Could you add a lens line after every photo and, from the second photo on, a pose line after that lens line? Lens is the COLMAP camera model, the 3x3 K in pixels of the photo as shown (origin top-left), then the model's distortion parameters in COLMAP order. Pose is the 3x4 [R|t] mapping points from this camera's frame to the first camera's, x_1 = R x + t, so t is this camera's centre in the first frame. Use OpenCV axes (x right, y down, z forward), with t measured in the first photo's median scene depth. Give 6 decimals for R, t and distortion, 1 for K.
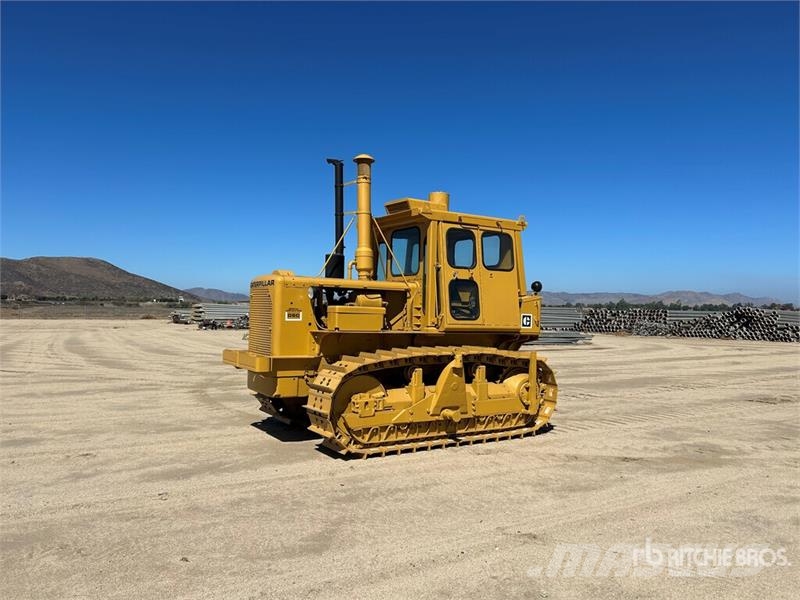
lens RADIAL K [[596.7, 0, 400.0], [0, 596.7, 300.0], [0, 0, 1]] dist [0.054962, -0.002174]
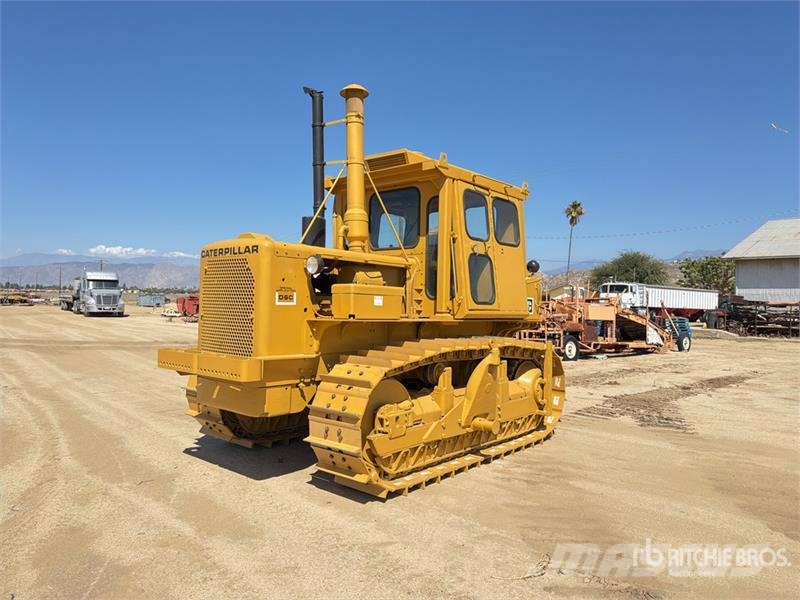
lens RADIAL K [[557.0, 0, 400.0], [0, 557.0, 300.0], [0, 0, 1]] dist [0.101589, -0.143891]
pose [[0.956658, 0.000255, 0.291213, -0.219044], [-0.004666, 0.999885, 0.014455, 0.017186], [-0.291176, -0.015187, 0.956549, 0.310513]]
